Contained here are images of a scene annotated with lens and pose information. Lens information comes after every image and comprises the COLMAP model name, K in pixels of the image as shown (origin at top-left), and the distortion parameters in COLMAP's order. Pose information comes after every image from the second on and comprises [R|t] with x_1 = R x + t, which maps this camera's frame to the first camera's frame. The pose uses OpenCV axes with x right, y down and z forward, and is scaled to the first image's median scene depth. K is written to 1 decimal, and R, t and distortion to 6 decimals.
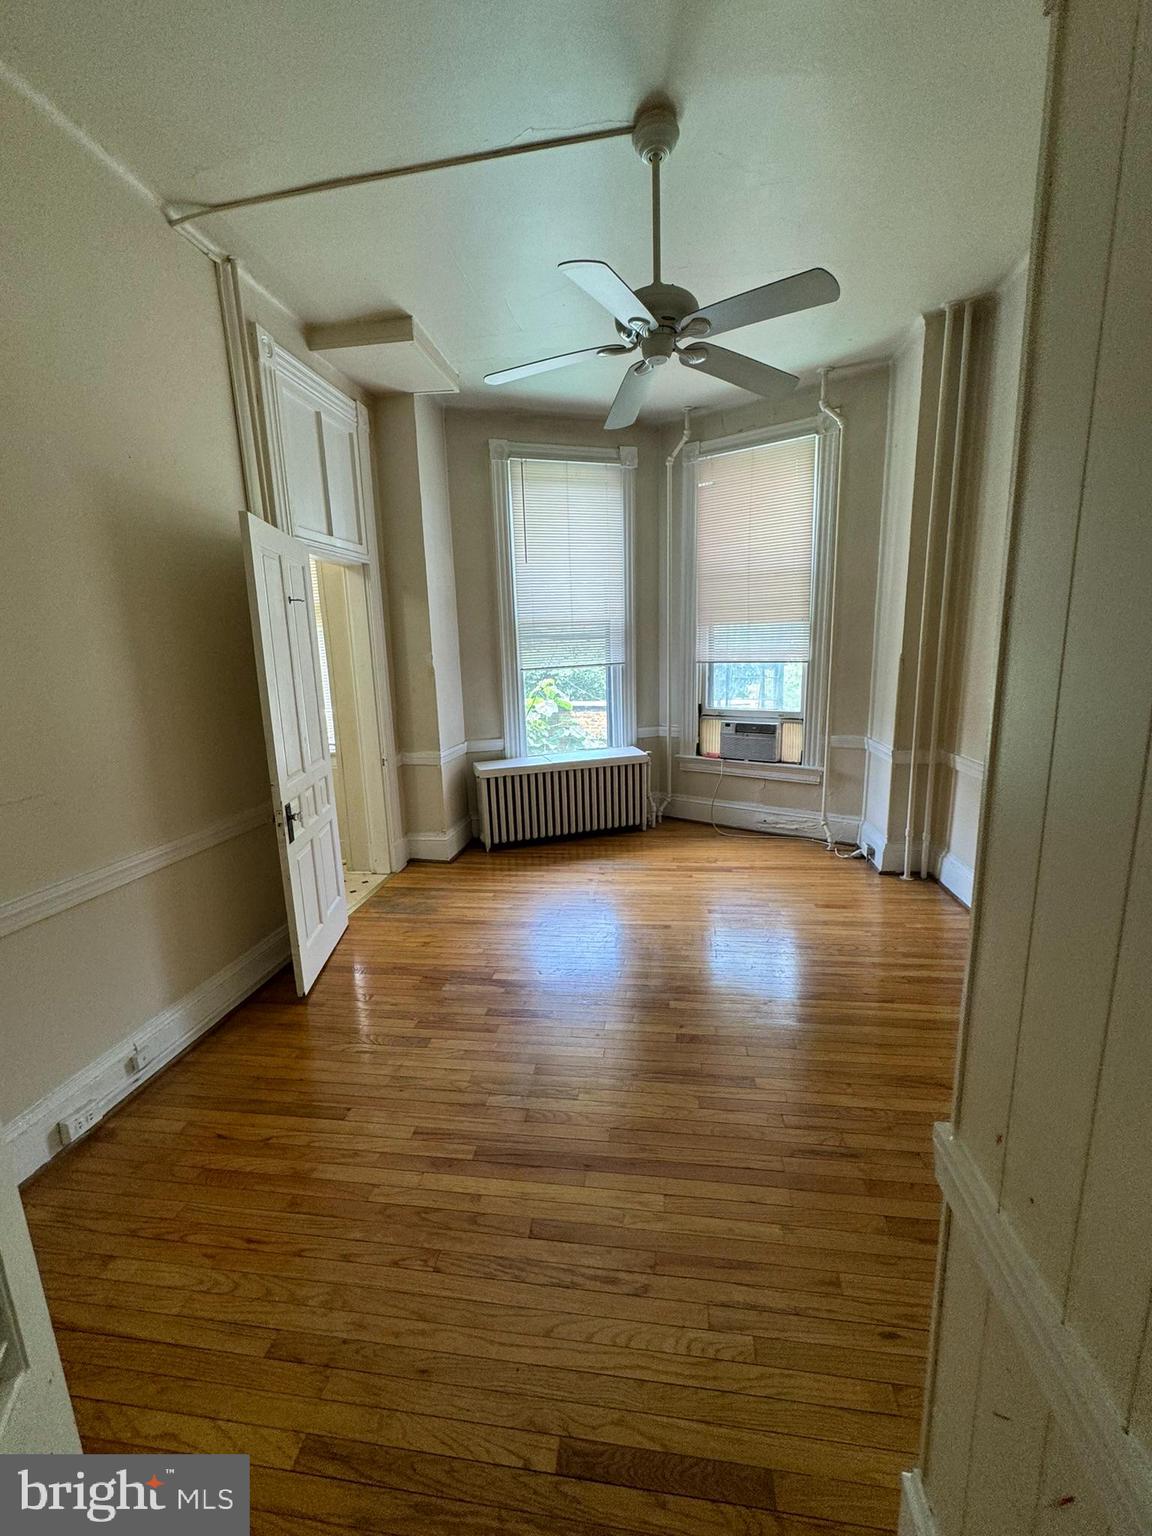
lens RADIAL K [[611.5, 0, 577.0], [0, 611.5, 768.3], [0, 0, 1]] dist [-0.002991, 0.001145]
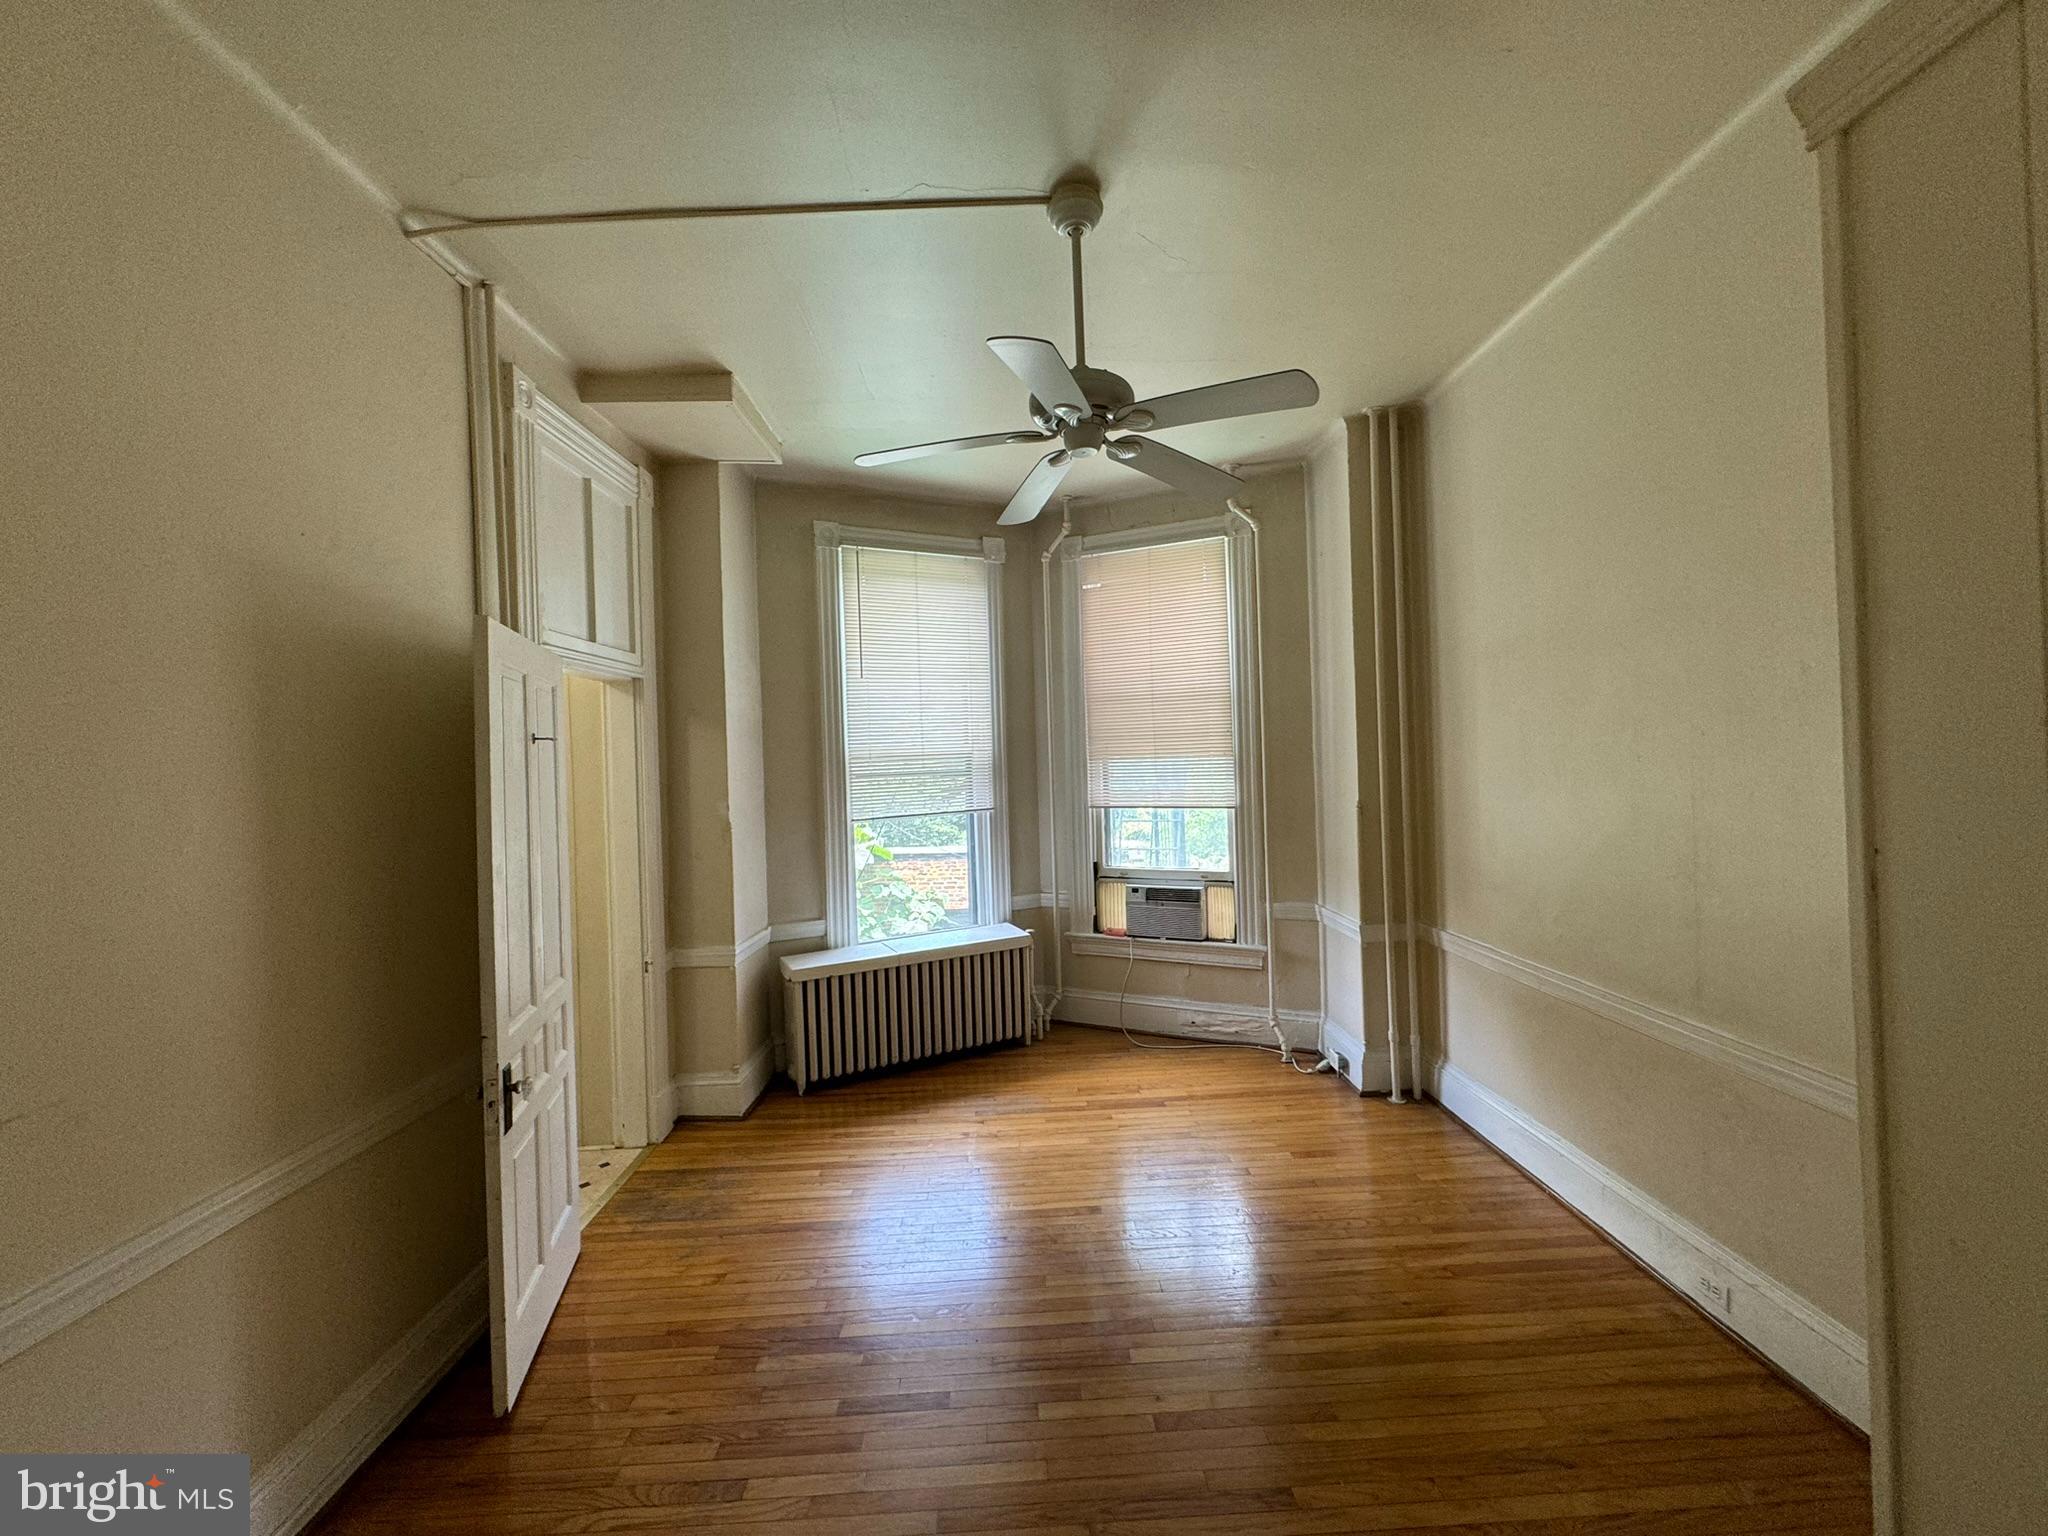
lens RADIAL K [[815.3, 0, 1027.2], [0, 815.3, 767.0], [0, 0, 1]] dist [-0.002991, 0.001145]
pose [[0.985325, -0.001431, 0.170685, -0.069431], [0.035005, 0.980405, -0.193858, -0.041015], [-0.167063, 0.196988, 0.966067, 0.046468]]
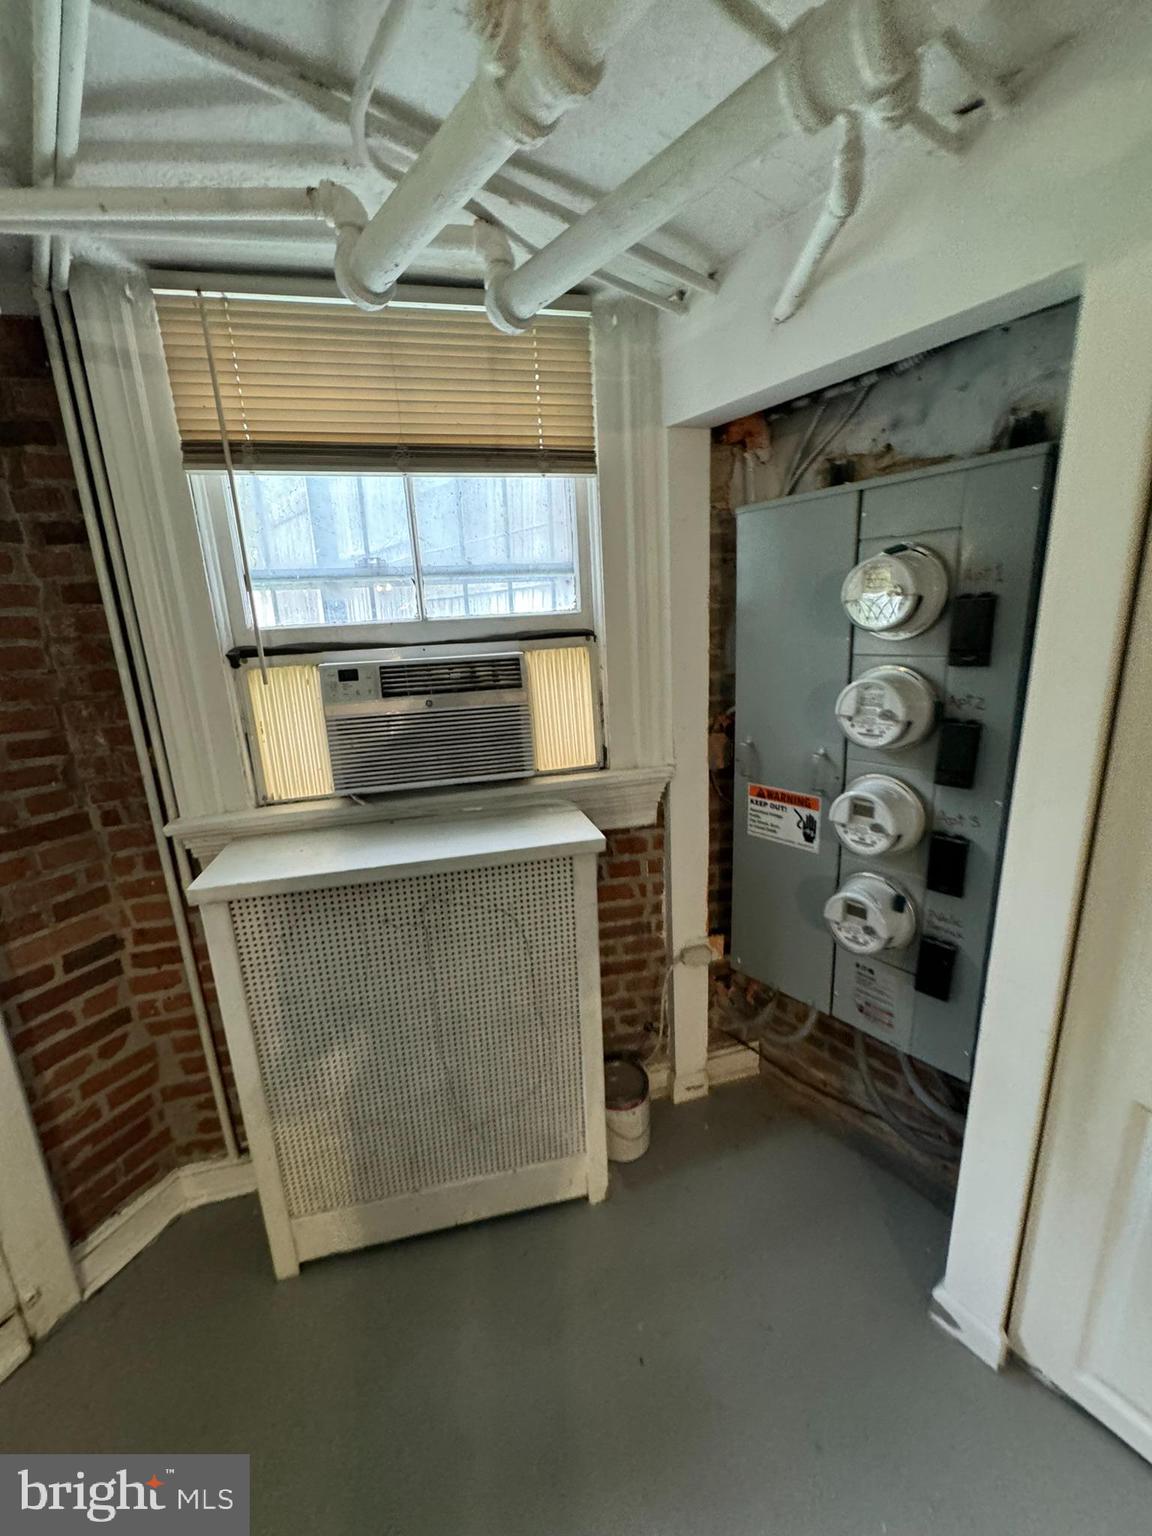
lens RADIAL K [[611.5, 0, 574.7], [0, 611.5, 761.4], [0, 0, 1]] dist [-0.002991, 0.001145]
pose [[0.674562, -0.184592, 0.714767, 0.153689], [0.167836, 0.981226, 0.095011, -0.056956], [-0.718887, 0.055872, 0.692878, 0.993133]]
